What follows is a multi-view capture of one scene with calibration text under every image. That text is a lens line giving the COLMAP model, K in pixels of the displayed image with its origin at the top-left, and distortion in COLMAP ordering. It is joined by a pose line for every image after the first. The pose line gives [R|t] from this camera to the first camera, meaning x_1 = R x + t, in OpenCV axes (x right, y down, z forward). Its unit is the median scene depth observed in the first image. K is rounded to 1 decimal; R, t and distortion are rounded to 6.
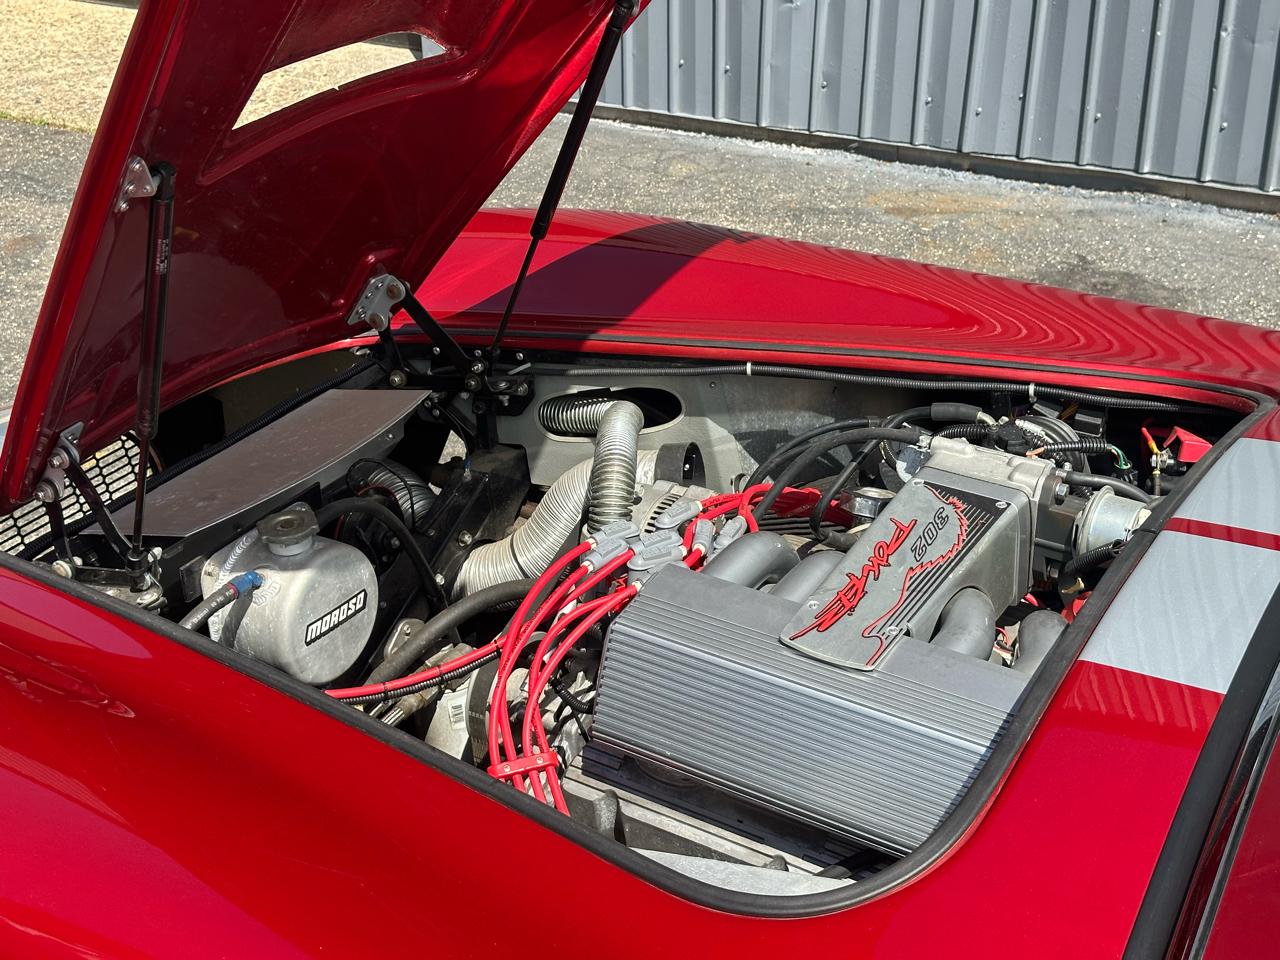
lens RADIAL K [[1782.3, 0, 643.7], [0, 1782.3, 475.9], [0, 0, 1]] dist [0.120259, 0.000000]
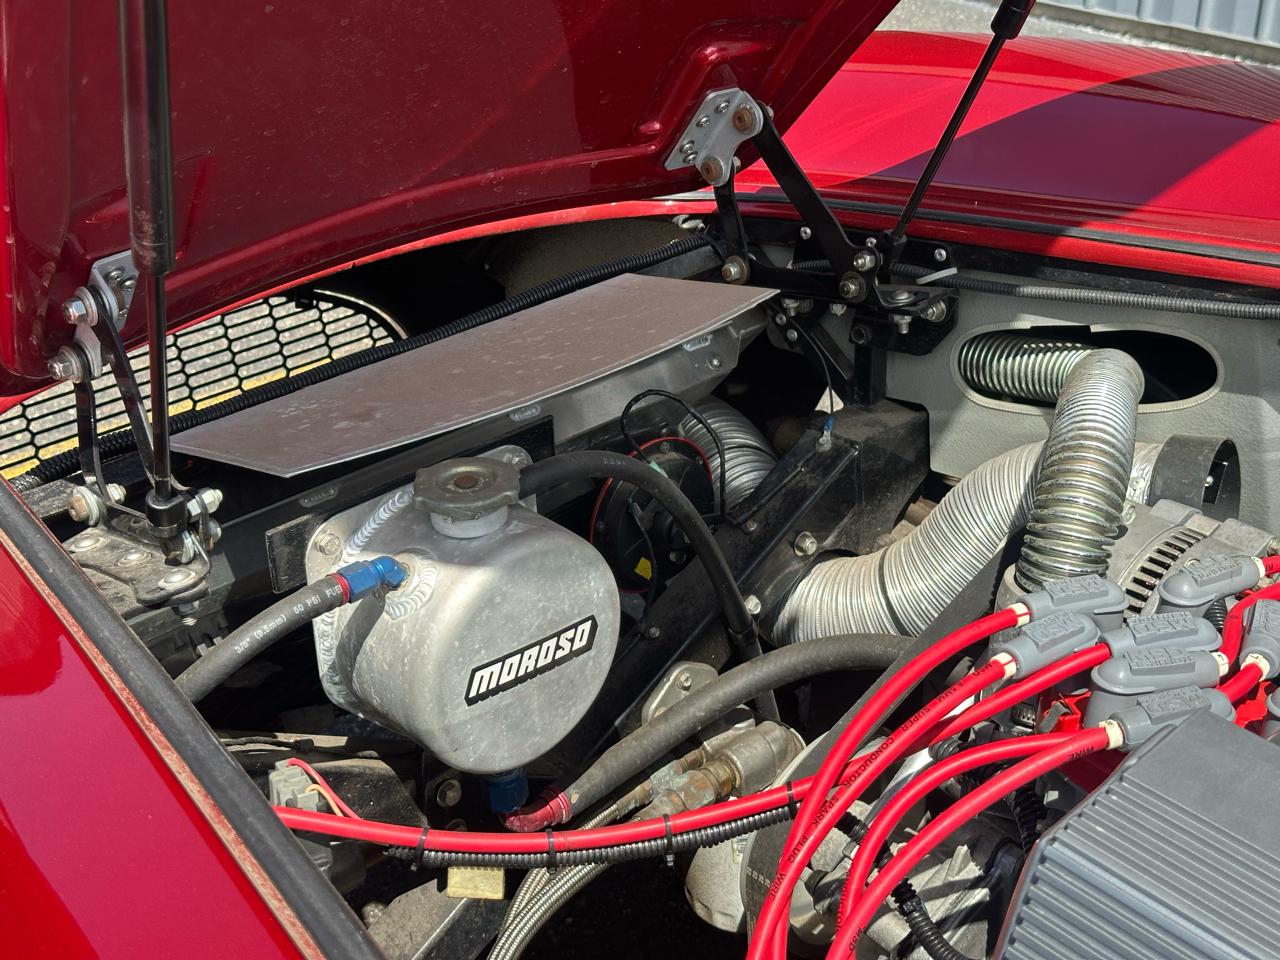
lens RADIAL K [[1782.3, 0, 643.0], [0, 1782.3, 467.3], [0, 0, 1]] dist [0.120259, 0.000000]
pose [[0.961736, 0.143778, -0.233220, -0.016080], [-0.140699, 0.989602, 0.029877, -0.001167], [0.235091, 0.004080, 0.971965, 0.410180]]
